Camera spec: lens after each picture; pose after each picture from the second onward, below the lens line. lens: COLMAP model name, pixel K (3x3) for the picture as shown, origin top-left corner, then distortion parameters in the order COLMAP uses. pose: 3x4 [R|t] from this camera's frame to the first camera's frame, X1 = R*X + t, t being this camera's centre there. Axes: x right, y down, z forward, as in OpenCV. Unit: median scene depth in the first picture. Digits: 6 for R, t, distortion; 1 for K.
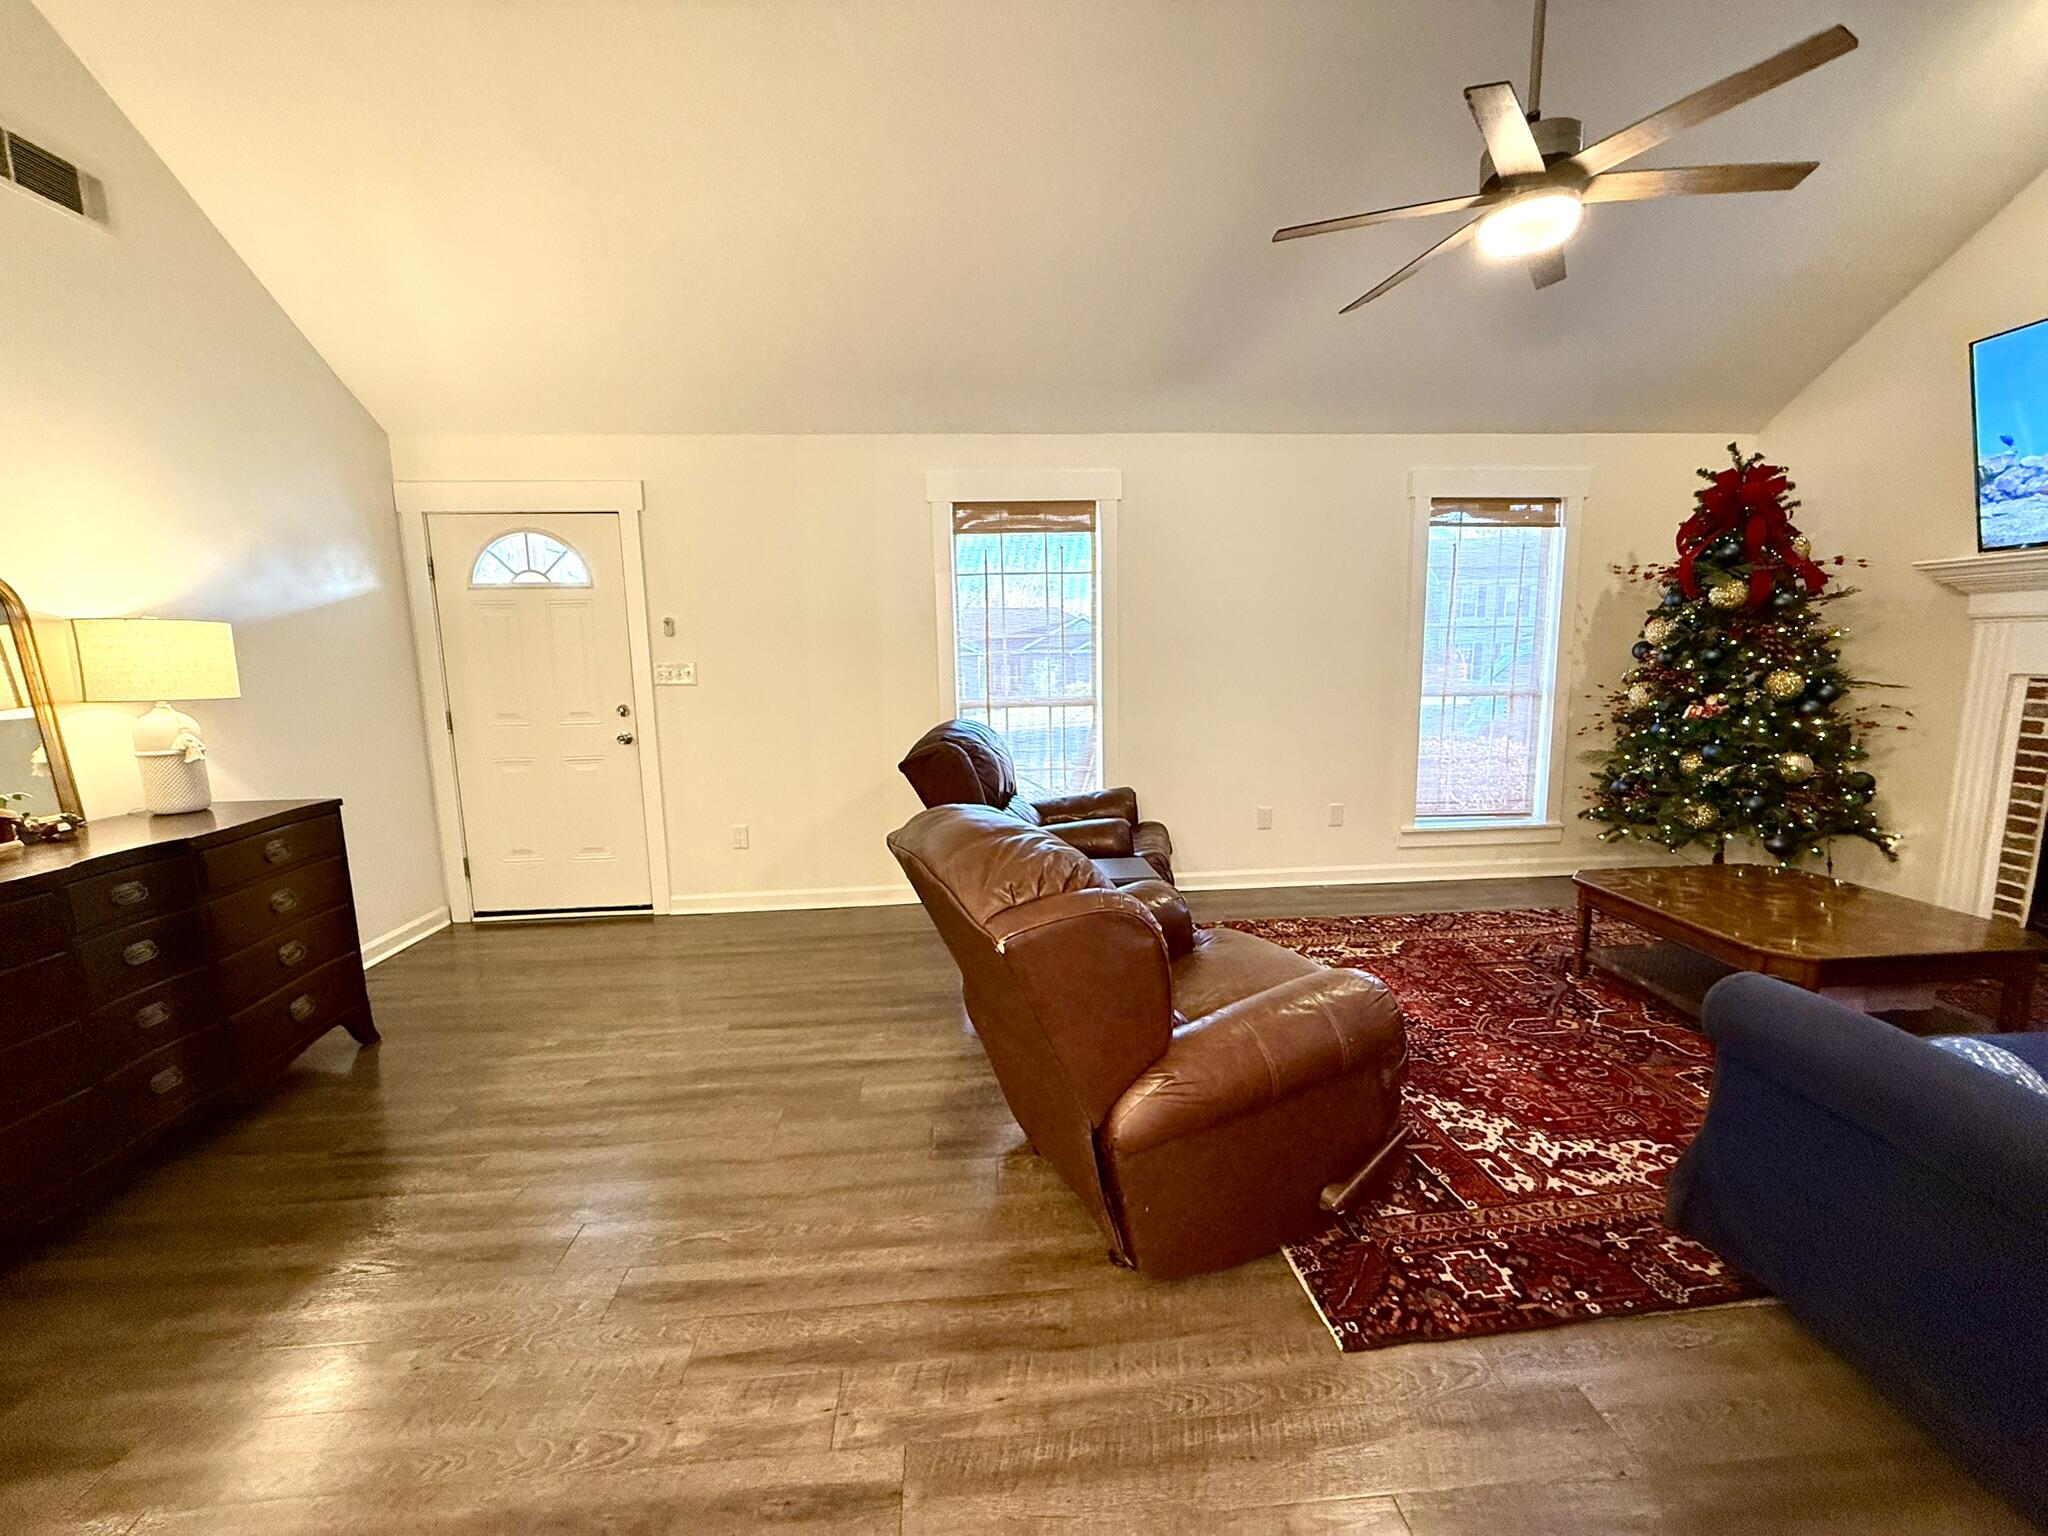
lens RADIAL K [[827.1, 0, 1014.8], [0, 827.1, 768.8], [0, 0, 1]] dist [0.000719, -0.000066]
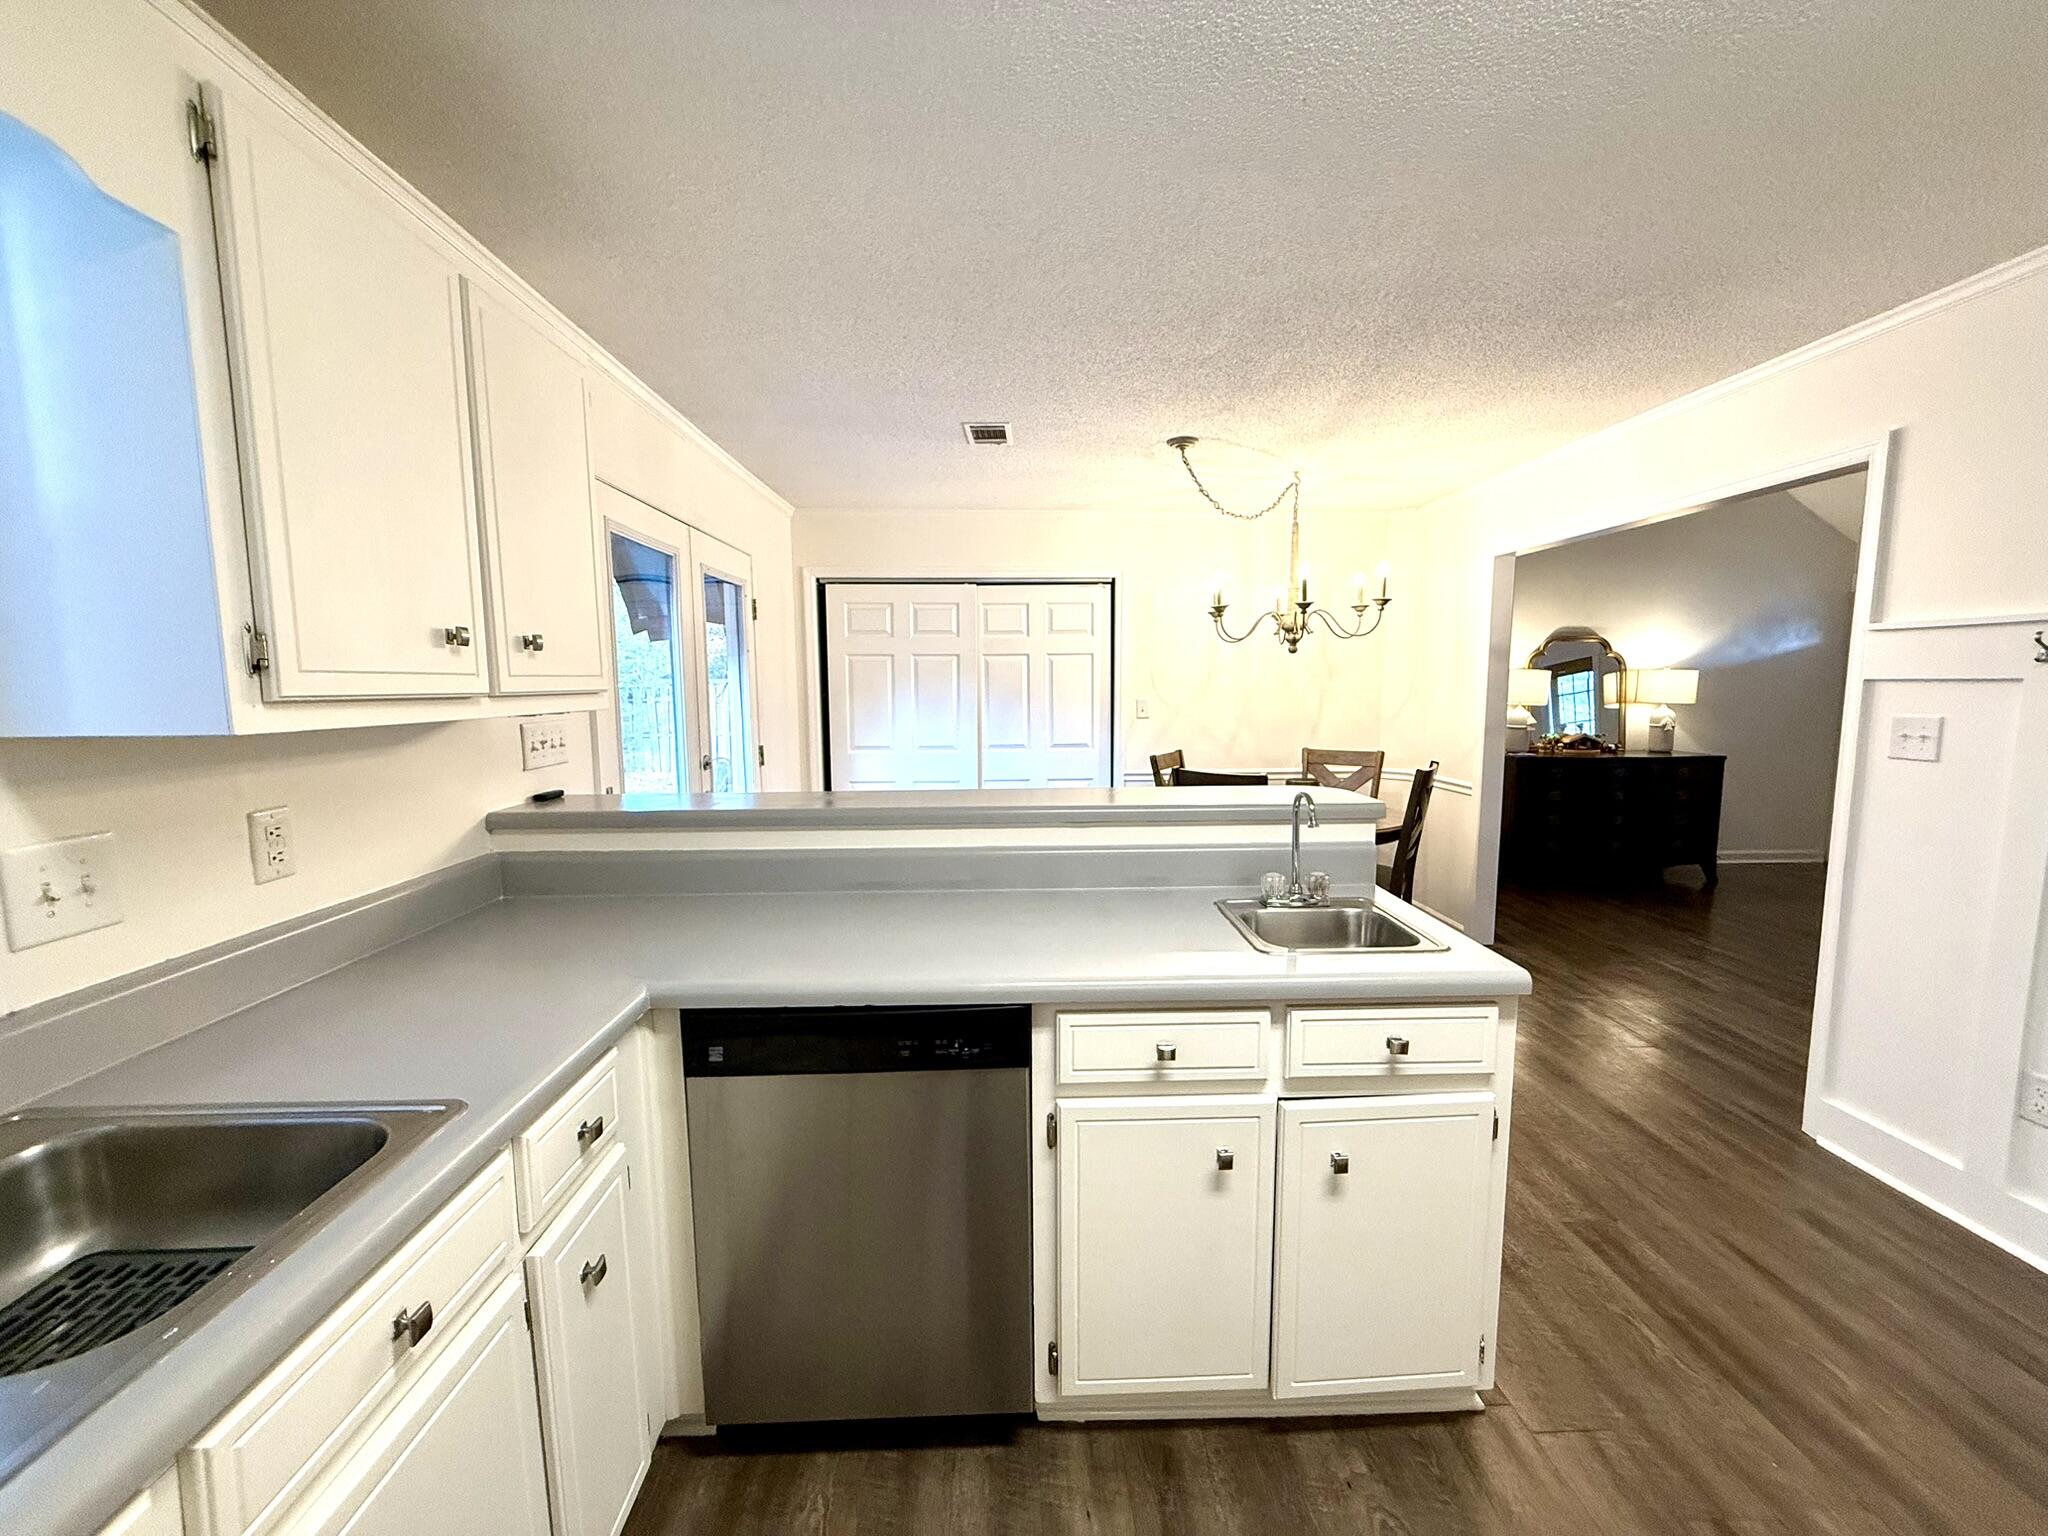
lens RADIAL K [[827.1, 0, 1035.3], [0, 827.1, 770.5], [0, 0, 1]] dist [0.000719, -0.000066]
pose [[-0.028155, 0.125160, -0.991737, 0.902174], [-0.141749, 0.981605, 0.127905, 0.037715], [0.989502, 0.144179, -0.009896, -0.468602]]
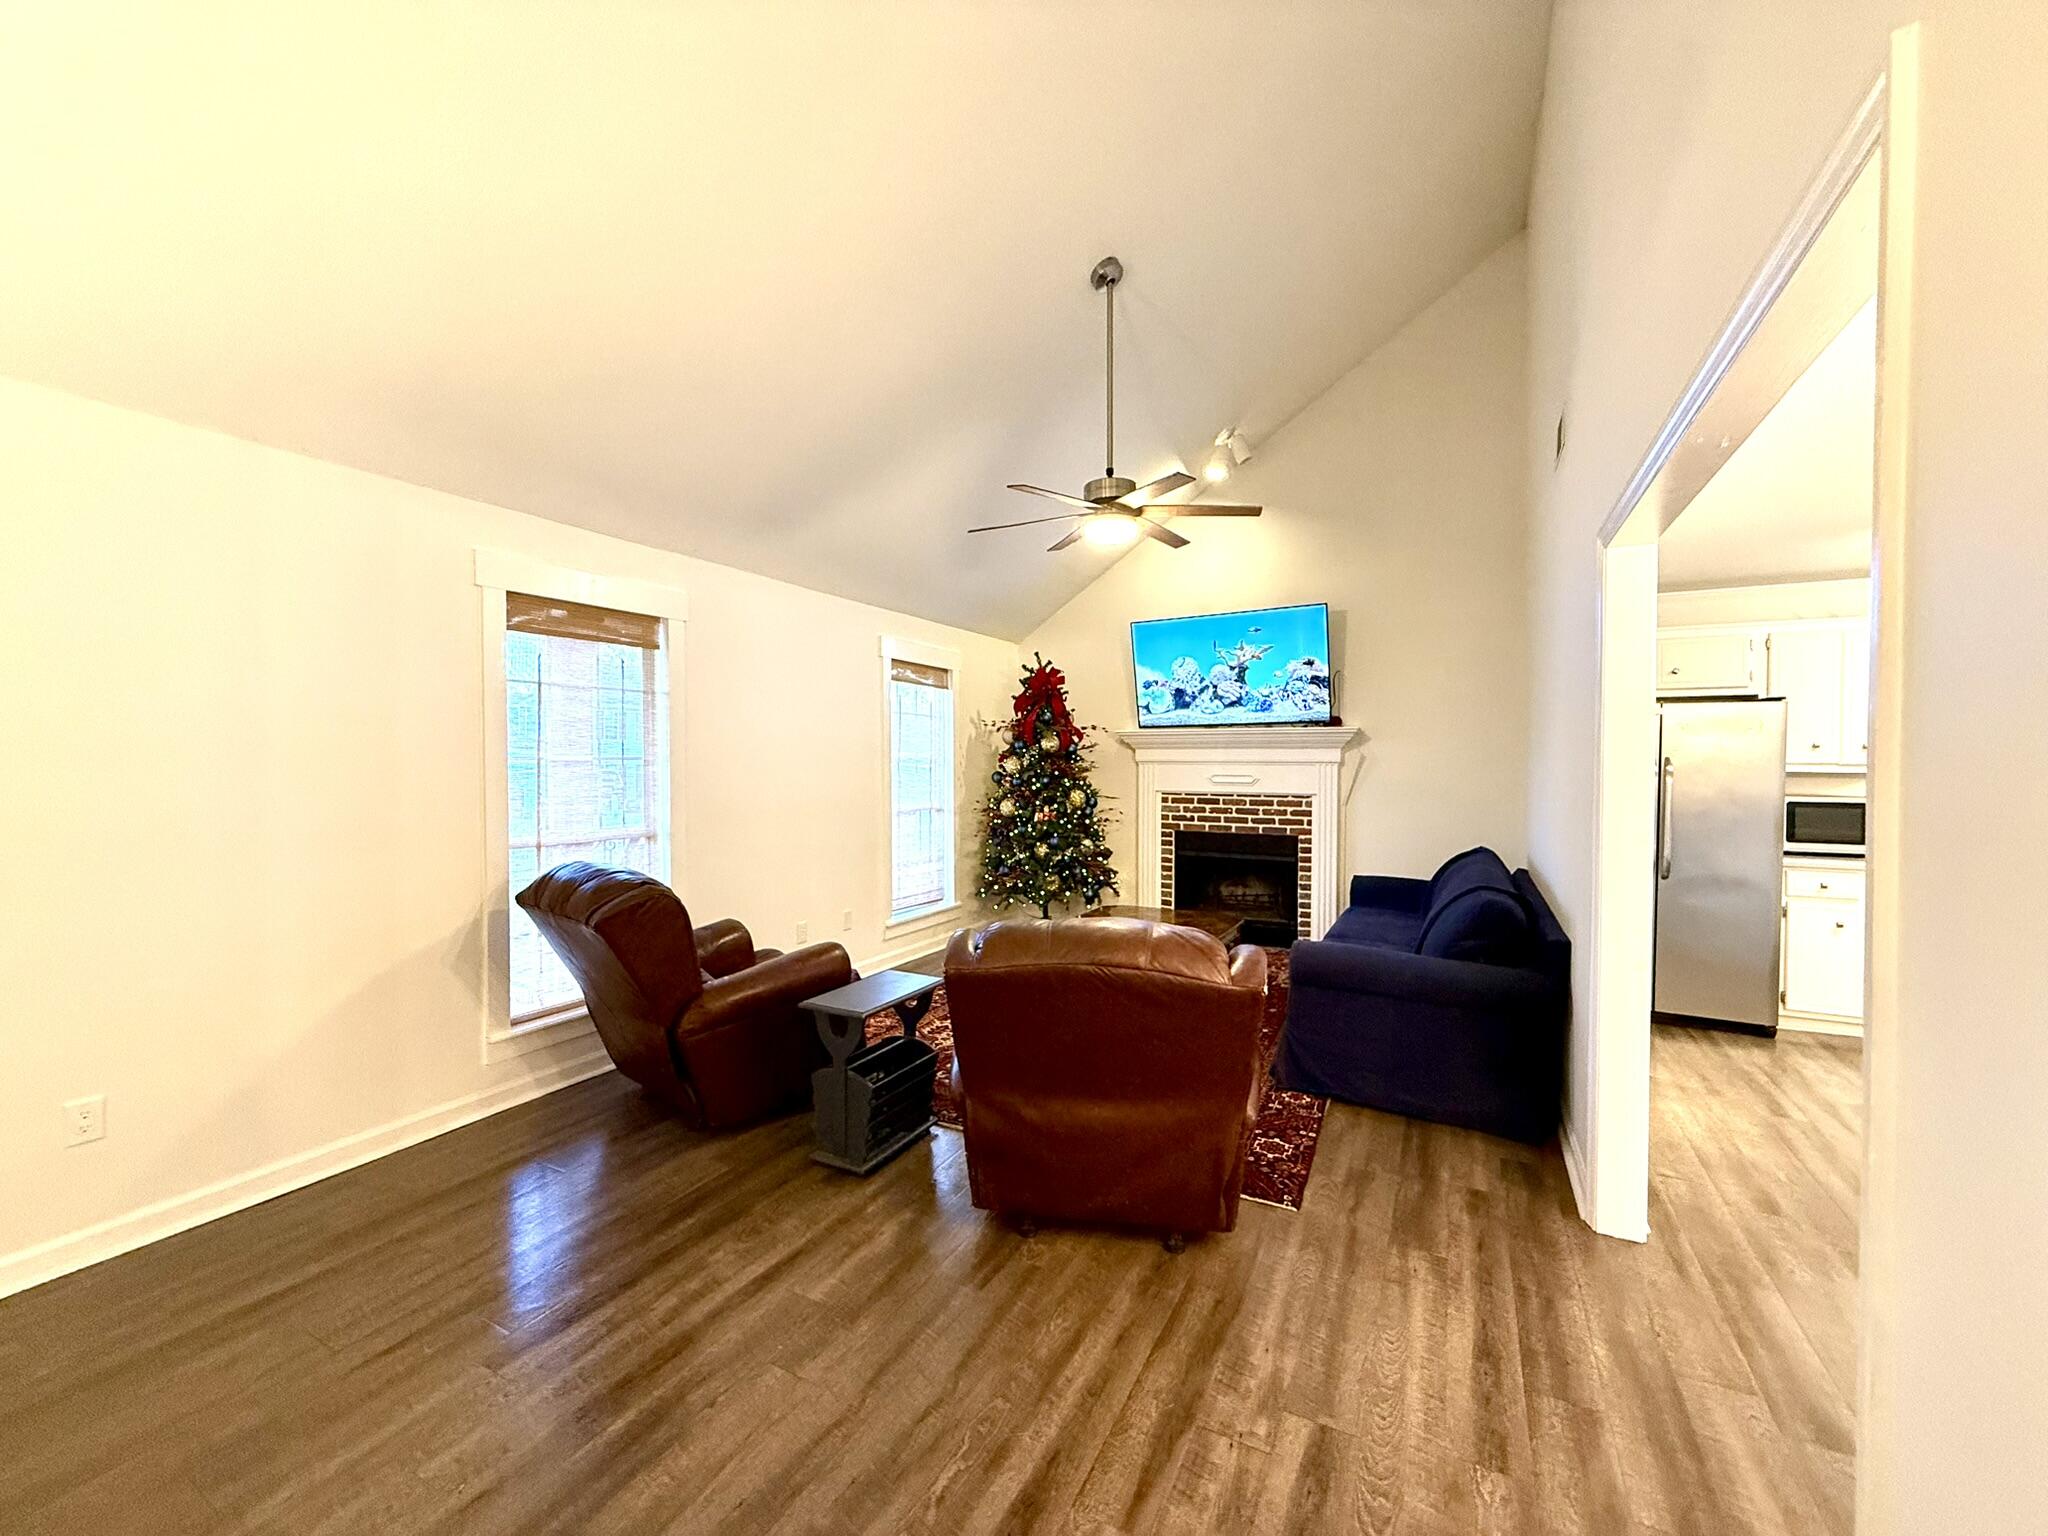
lens RADIAL K [[827.1, 0, 1034.8], [0, 827.1, 768.0], [0, 0, 1]] dist [0.000719, -0.000066]
pose [[0.519510, 0.011155, 0.854391, -0.621225], [0.112027, 0.990394, -0.081048, -0.041863], [-0.847089, 0.137820, 0.513270, 0.235187]]
